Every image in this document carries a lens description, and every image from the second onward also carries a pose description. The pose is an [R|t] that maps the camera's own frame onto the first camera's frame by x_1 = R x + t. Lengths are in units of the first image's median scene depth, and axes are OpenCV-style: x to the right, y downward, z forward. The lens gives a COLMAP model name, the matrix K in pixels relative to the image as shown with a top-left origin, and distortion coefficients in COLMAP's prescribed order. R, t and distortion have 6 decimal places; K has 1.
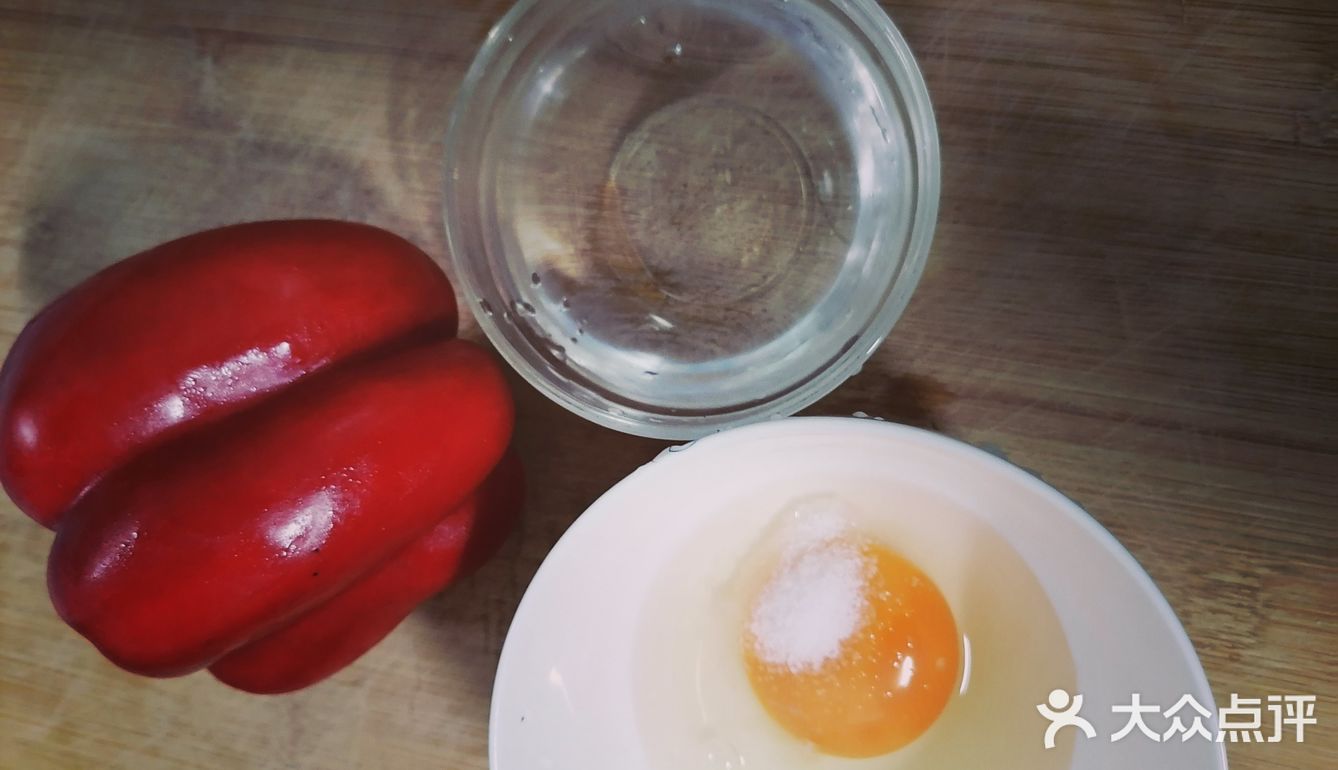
lens RADIAL K [[1038.2, 0, 669.0], [0, 1038.2, 385.0], [0, 0, 1]] dist [0.081197, -0.100833]
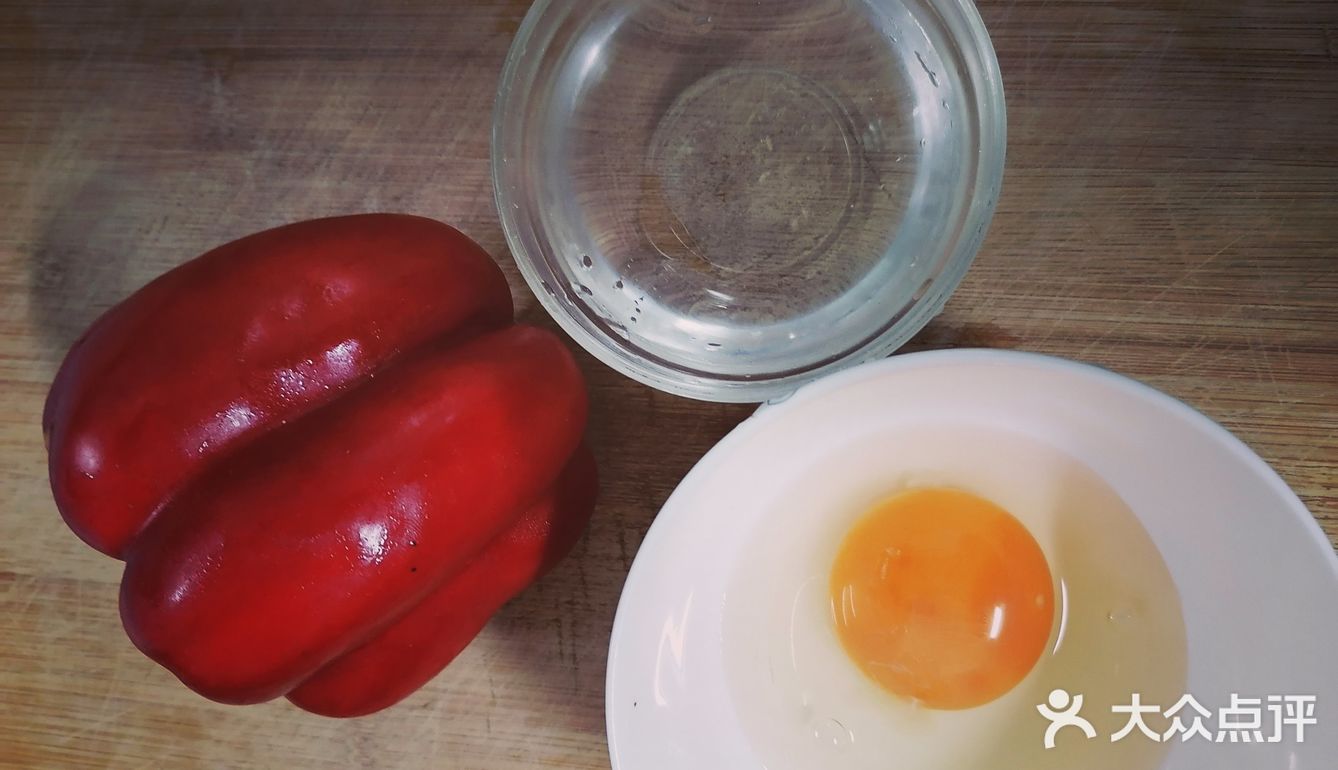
lens RADIAL K [[1038.2, 0, 669.0], [0, 1038.2, 385.0], [0, 0, 1]] dist [0.081197, -0.100833]
pose [[0.994164, -0.097189, 0.046813, -0.107373], [0.099080, 0.994279, -0.039915, 0.059603], [-0.042666, 0.044320, 0.998106, 0.023837]]
